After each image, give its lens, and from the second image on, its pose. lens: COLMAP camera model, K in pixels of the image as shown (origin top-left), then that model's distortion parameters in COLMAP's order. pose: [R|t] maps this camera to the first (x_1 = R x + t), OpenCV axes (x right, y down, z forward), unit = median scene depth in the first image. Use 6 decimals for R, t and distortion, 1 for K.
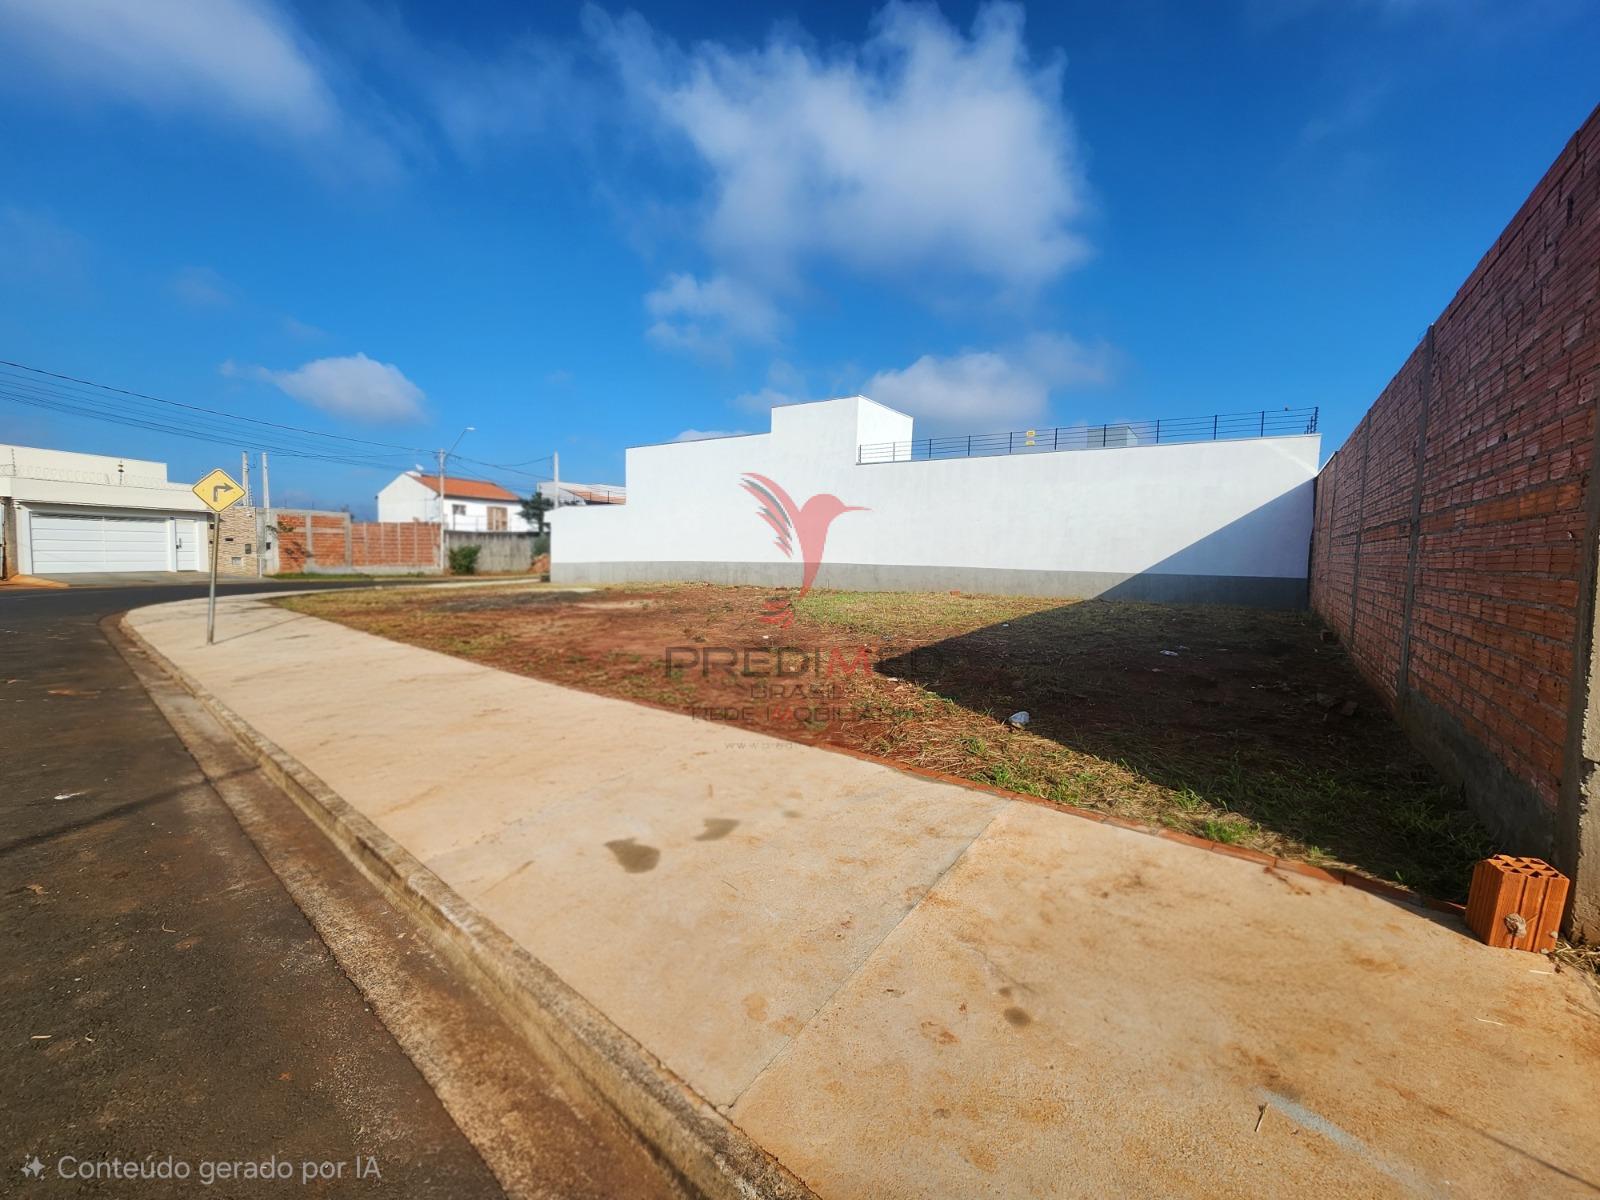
lens RADIAL K [[665.6, 0, 799.8], [0, 665.6, 635.7], [0, 0, 1]] dist [0.000215, -0.000175]
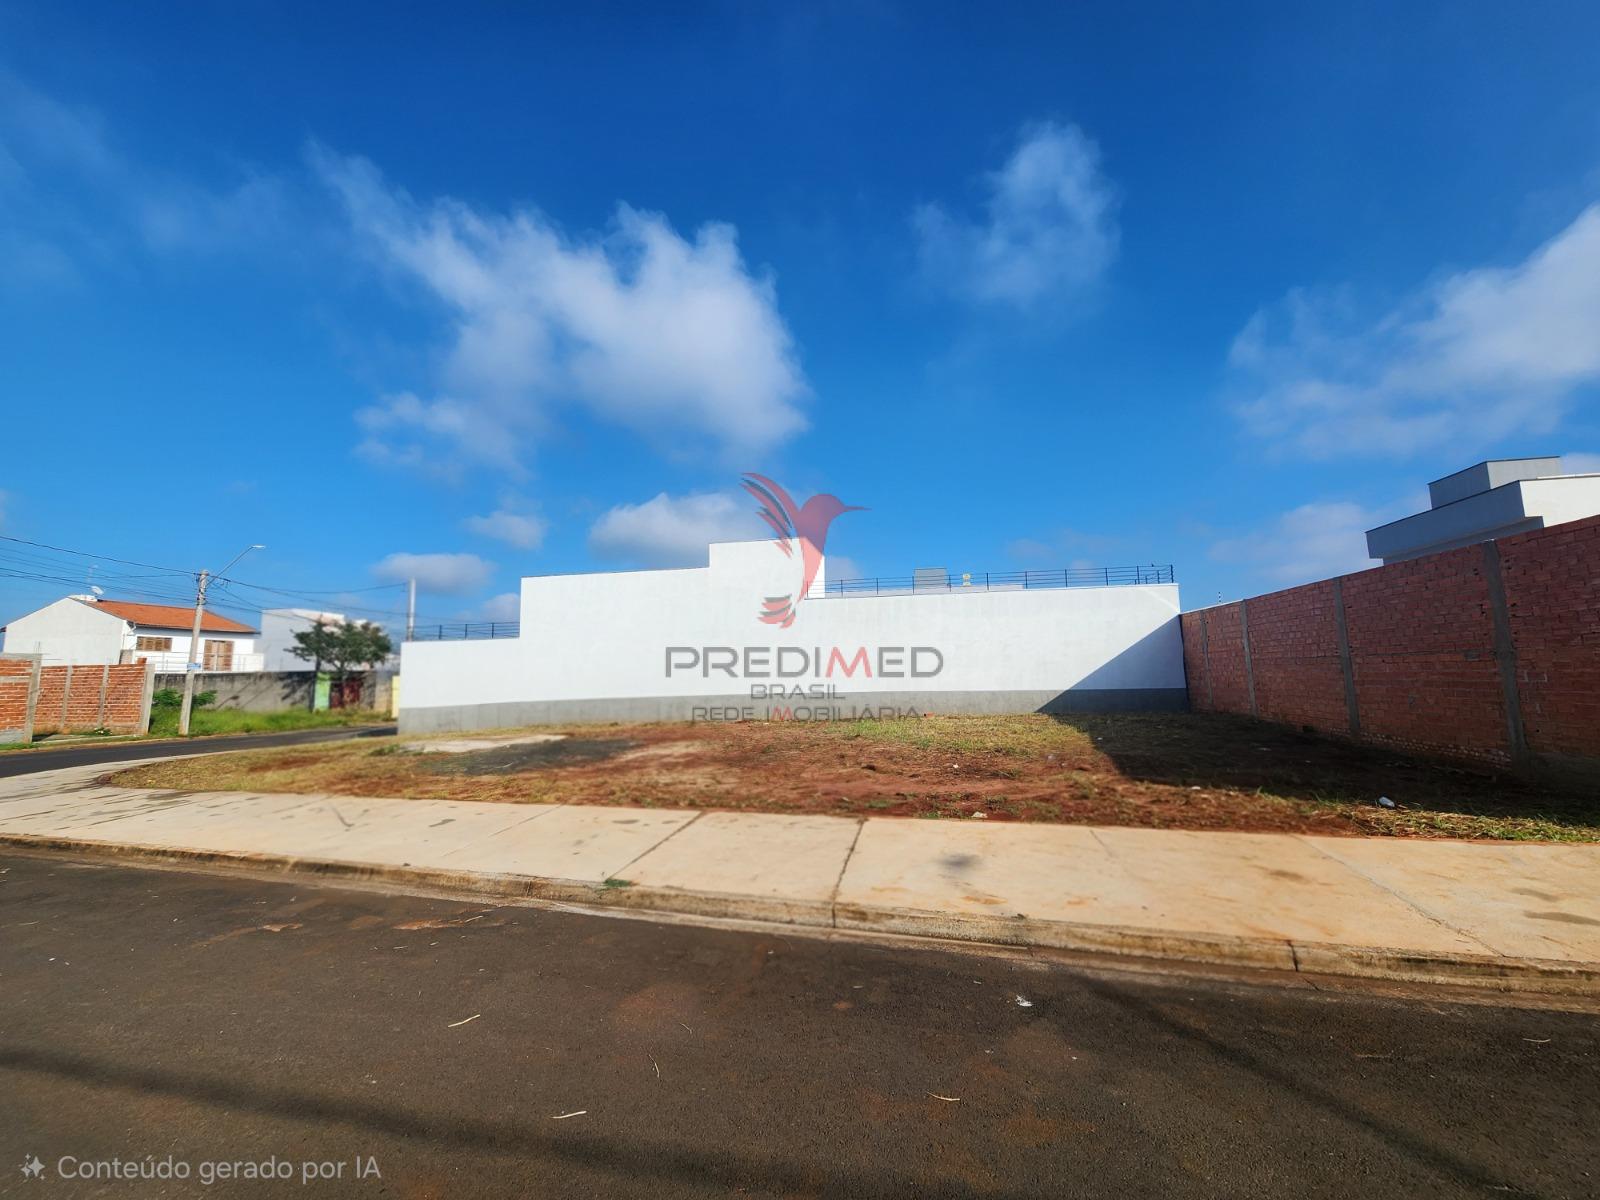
lens RADIAL K [[672.5, 0, 803.8], [0, 672.5, 572.6], [0, 0, 1]] dist [-0.007133, -0.000066]
pose [[0.917360, 0.024591, 0.397297, -0.234341], [0.085706, 0.962478, -0.257469, -0.013562], [-0.388722, 0.270243, 0.880832, 0.024851]]
